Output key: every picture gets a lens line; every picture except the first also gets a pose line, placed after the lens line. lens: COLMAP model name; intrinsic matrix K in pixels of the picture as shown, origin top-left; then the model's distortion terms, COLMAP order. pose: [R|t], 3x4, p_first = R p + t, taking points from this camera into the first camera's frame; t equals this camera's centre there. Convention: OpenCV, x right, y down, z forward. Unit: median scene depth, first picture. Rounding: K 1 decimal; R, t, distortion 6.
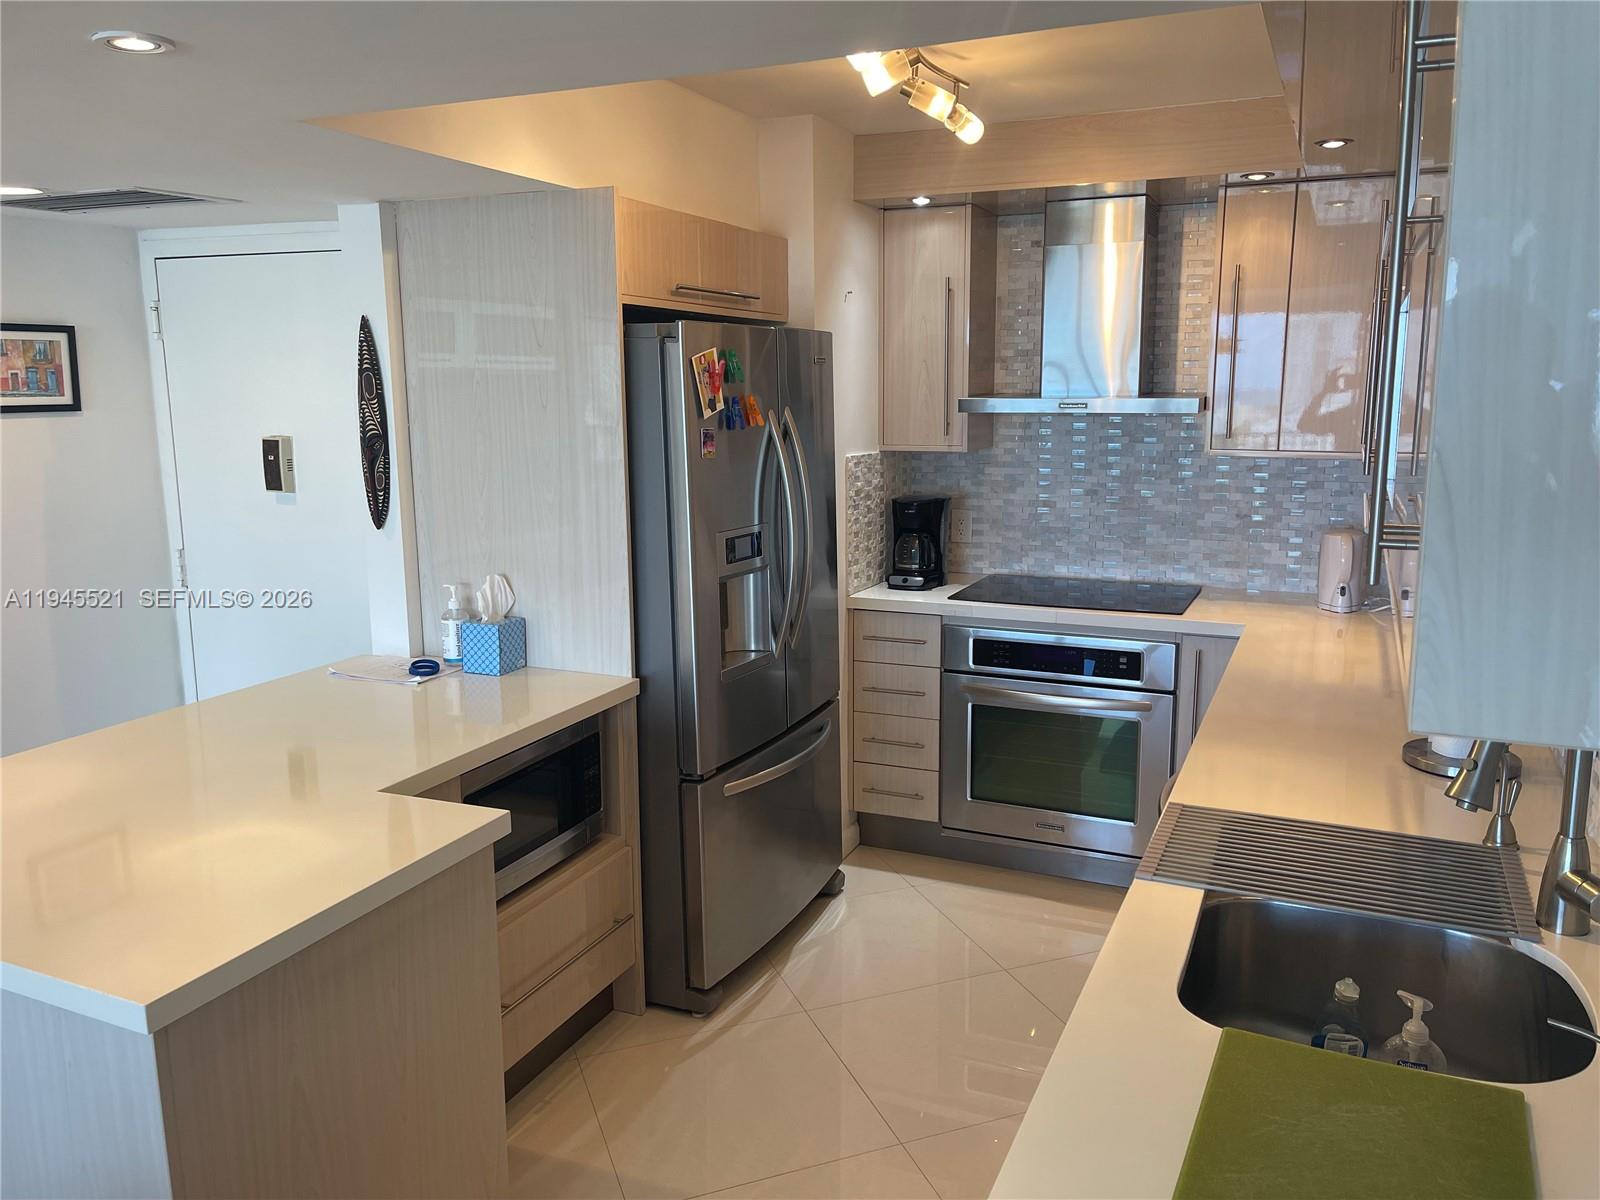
lens RADIAL K [[1200.3, 0, 817.1], [0, 1200.3, 593.7], [0, 0, 1]] dist [0.078397, -0.101324]
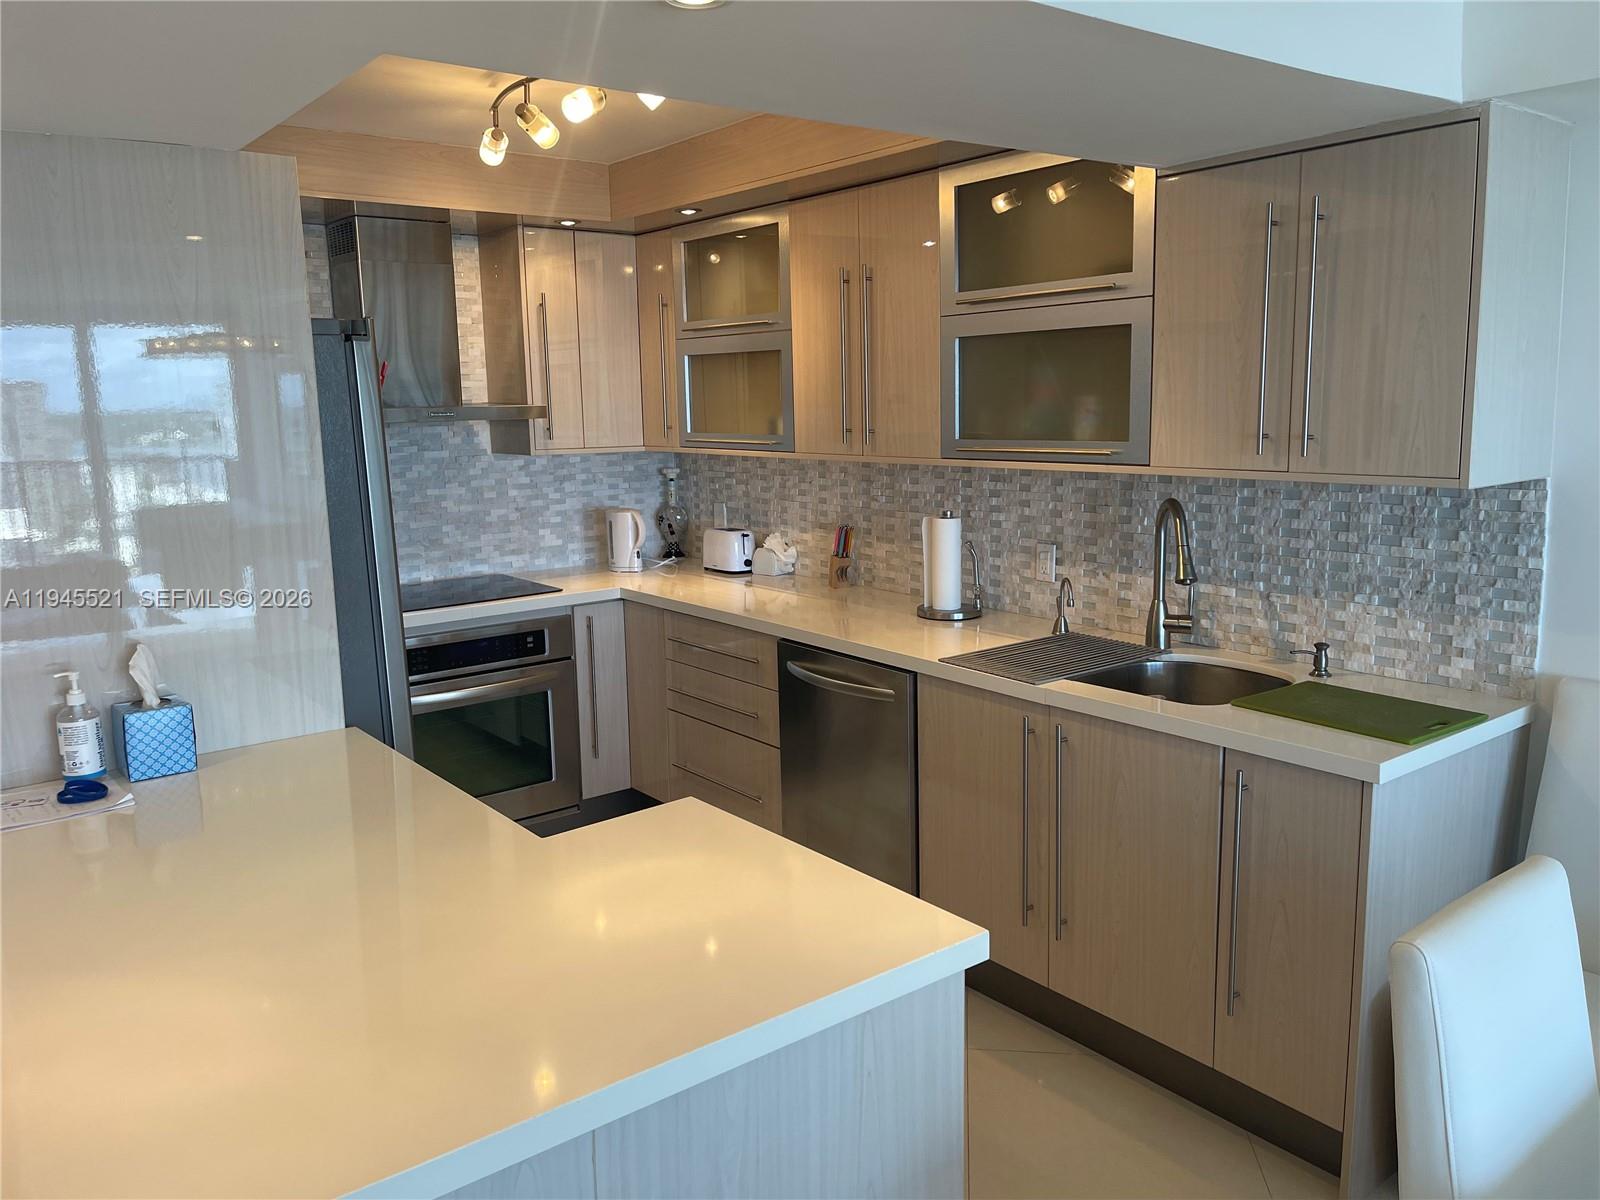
lens RADIAL K [[1200.3, 0, 817.1], [0, 1200.3, 593.7], [0, 0, 1]] dist [0.078397, -0.101324]
pose [[0.470849, -0.150744, 0.869240, -0.536207], [0.173681, 0.981850, 0.076193, -0.023235], [-0.864949, 0.115095, 0.488485, 0.201271]]
